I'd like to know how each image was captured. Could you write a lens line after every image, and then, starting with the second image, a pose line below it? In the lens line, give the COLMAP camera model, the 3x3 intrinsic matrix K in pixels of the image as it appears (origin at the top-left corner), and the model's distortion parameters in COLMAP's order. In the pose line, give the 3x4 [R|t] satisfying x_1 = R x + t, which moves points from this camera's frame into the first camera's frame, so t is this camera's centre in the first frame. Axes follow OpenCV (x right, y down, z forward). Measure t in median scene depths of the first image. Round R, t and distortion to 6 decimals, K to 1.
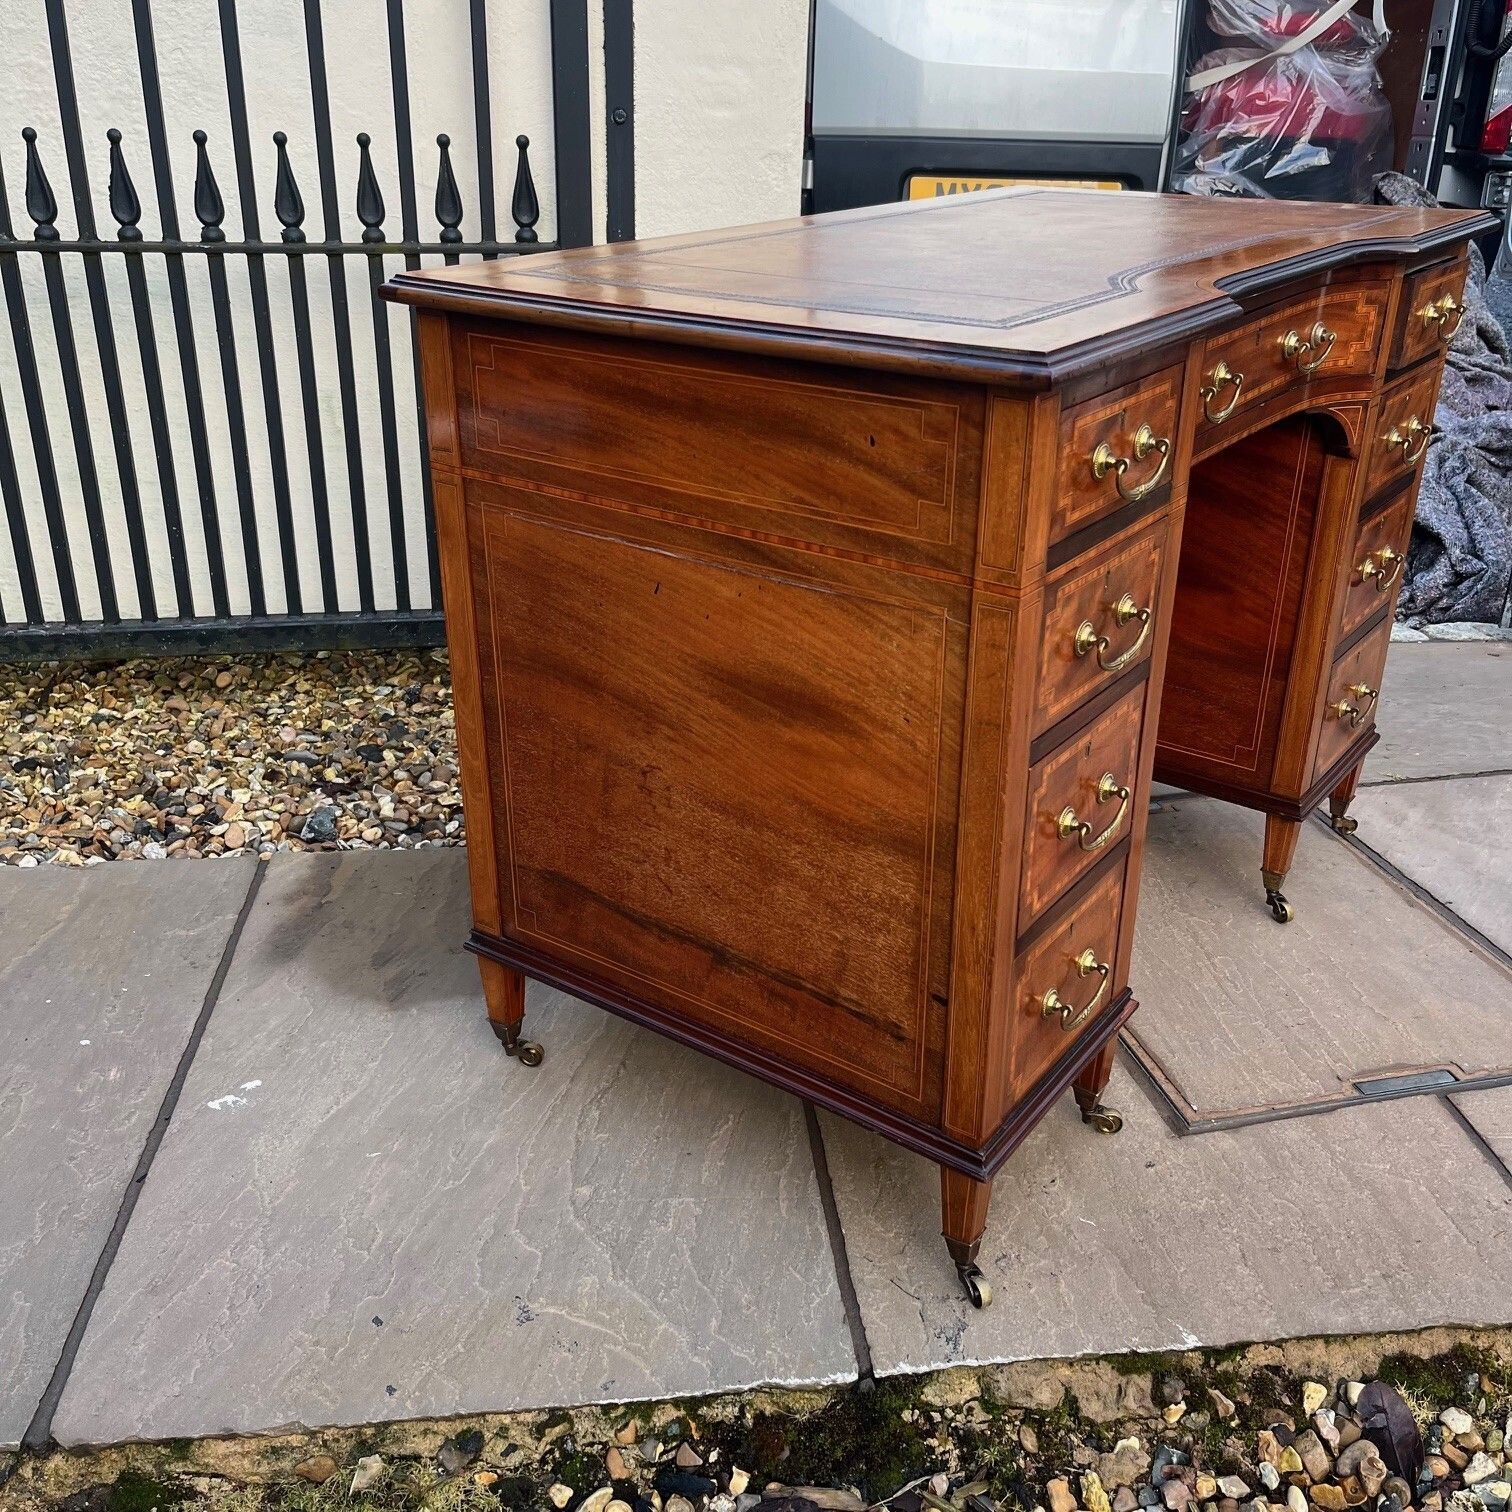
lens RADIAL K [[1535.7, 0, 760.9], [0, 1535.7, 767.9], [0, 0, 1]] dist [0.038501, -0.033894]
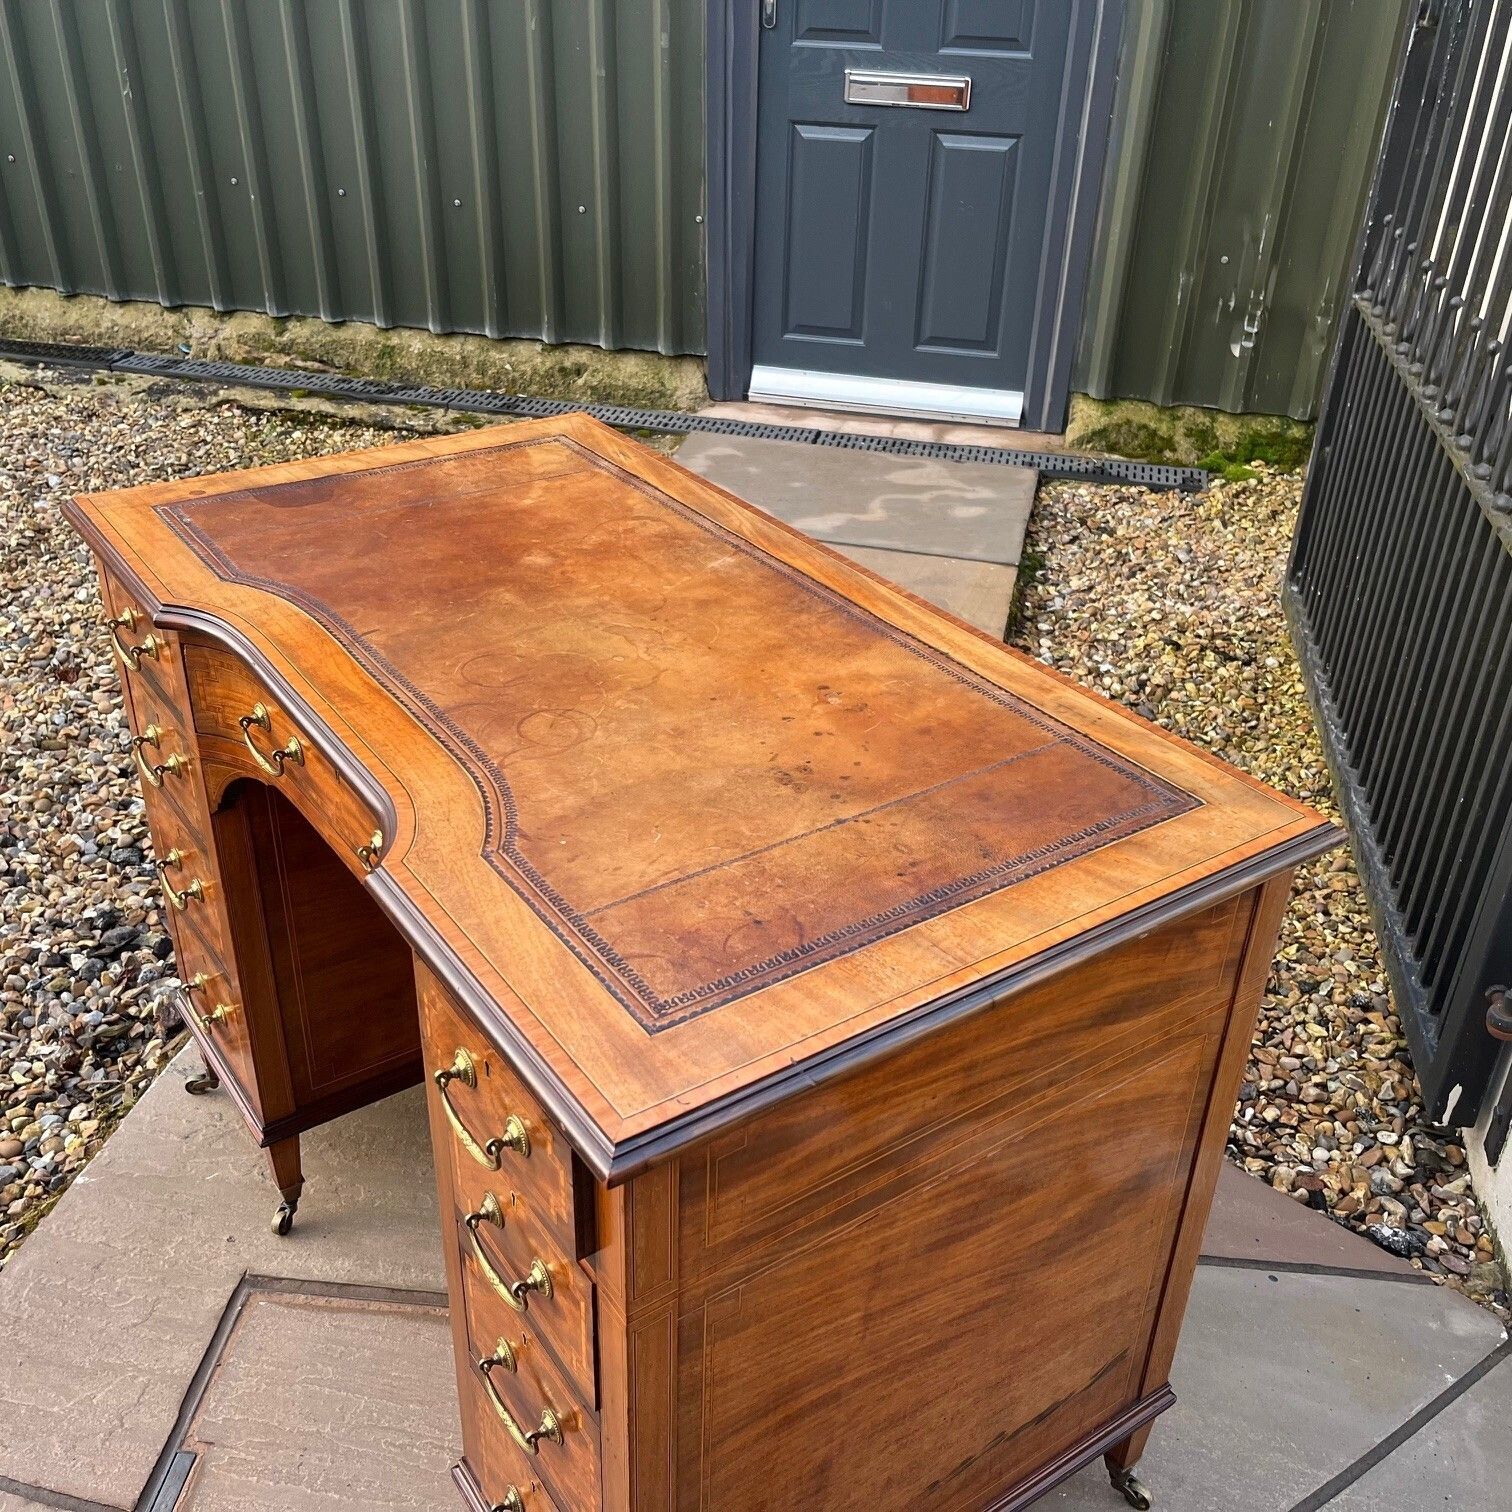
lens RADIAL K [[1530.4, 0, 752.0], [0, 1530.4, 778.2], [0, 0, 1]] dist [0.058888, -0.069386]
pose [[-0.327206, 0.473942, -0.817505, 0.920263], [-0.430947, 0.695081, 0.575454, -0.845674], [0.840964, 0.540594, -0.023190, 1.162339]]
